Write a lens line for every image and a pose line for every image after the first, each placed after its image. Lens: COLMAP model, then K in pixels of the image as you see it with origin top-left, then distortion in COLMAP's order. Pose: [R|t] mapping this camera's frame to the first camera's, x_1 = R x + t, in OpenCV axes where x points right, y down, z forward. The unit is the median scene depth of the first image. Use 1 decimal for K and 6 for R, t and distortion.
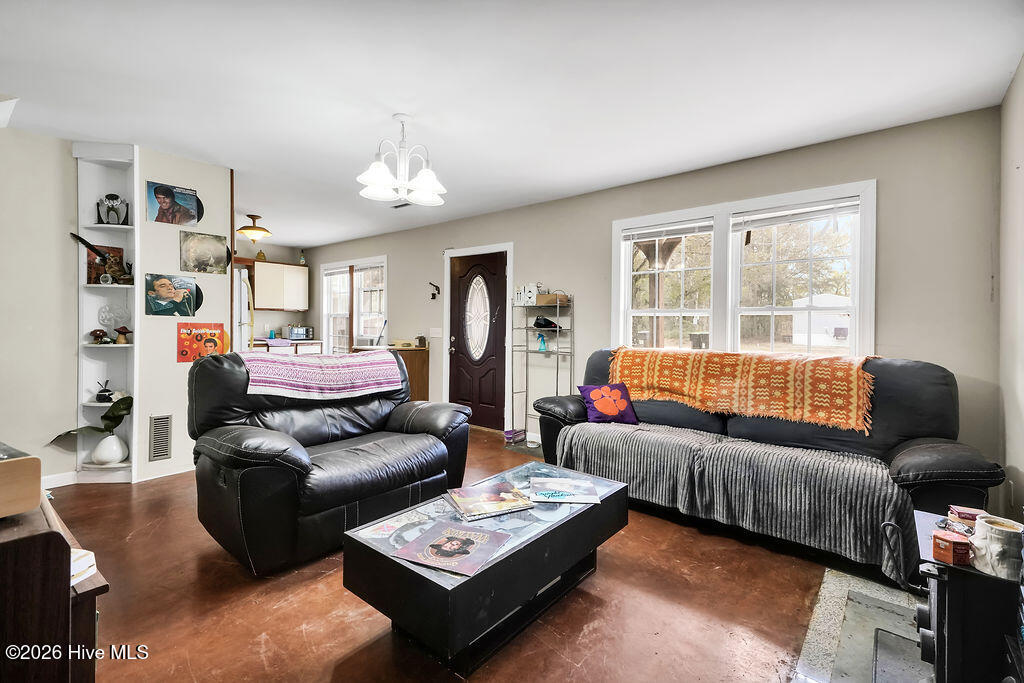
lens RADIAL K [[461.5, 0, 511.8], [0, 461.5, 322.7], [0, 0, 1]] dist [0.003060, 0.000139]
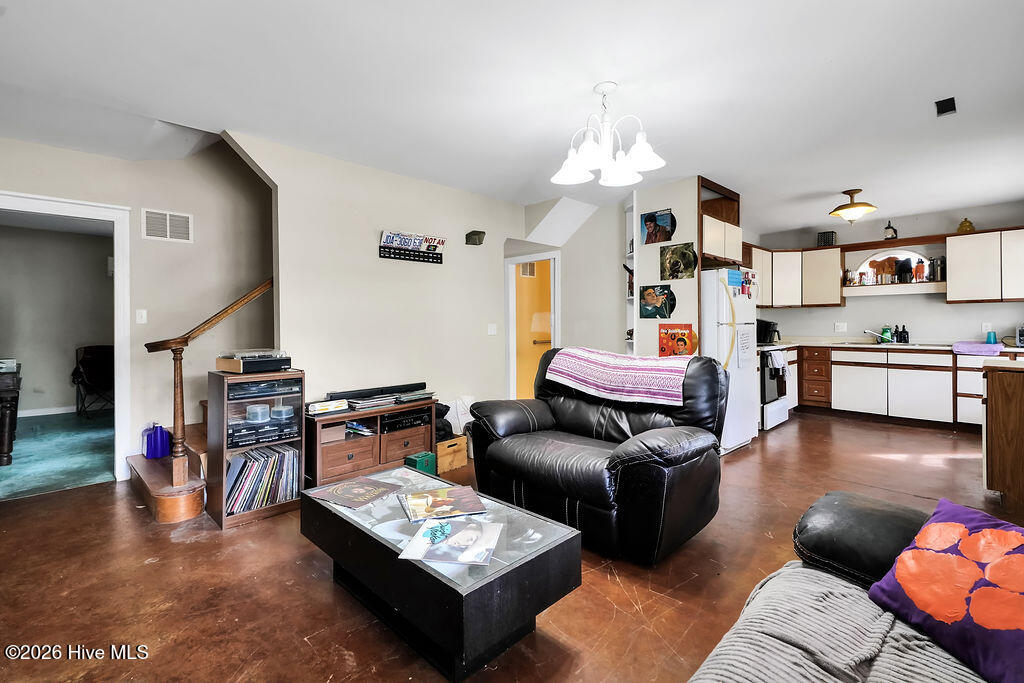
lens RADIAL K [[471.7, 0, 494.3], [0, 471.7, 324.8], [0, 0, 1]] dist [0.042477, -0.014644]
pose [[-0.129451, -0.008241, -0.991552, 0.592531], [0.012924, 0.999866, -0.009997, 0.009525], [0.991502, -0.014109, -0.129328, 0.783794]]
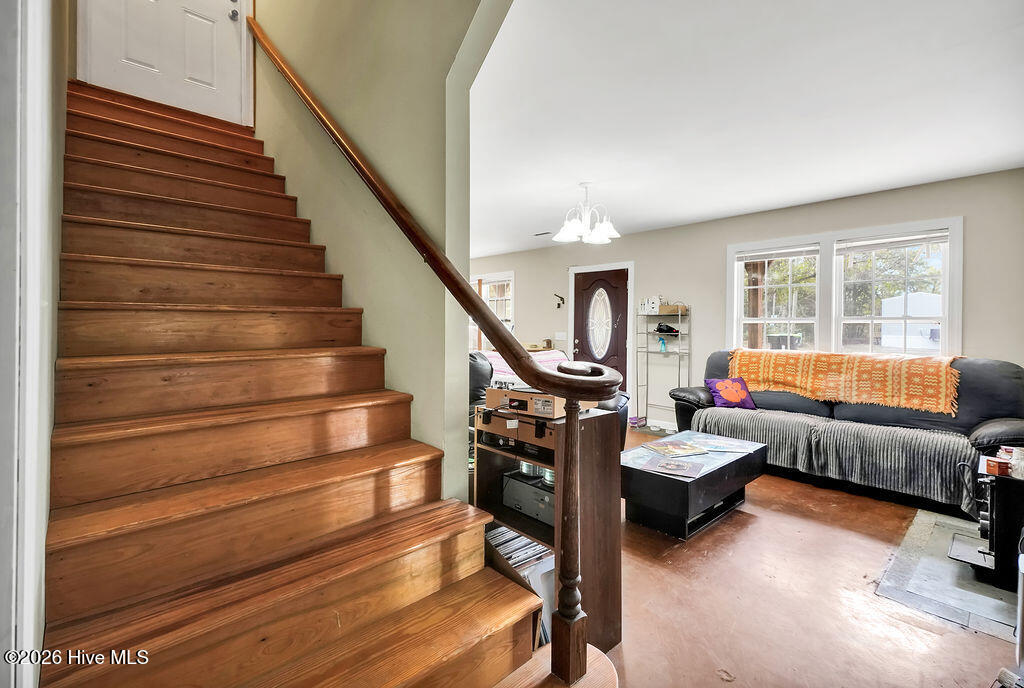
lens RADIAL K [[467.5, 0, 508.2], [0, 467.5, 325.4], [0, 0, 1]] dist [-0.001484, -0.000330]
pose [[0.991756, -0.002488, -0.128117, -0.245179], [0.002992, 0.999989, 0.003738, -0.018901], [0.128106, -0.004091, 0.991752, -0.369328]]
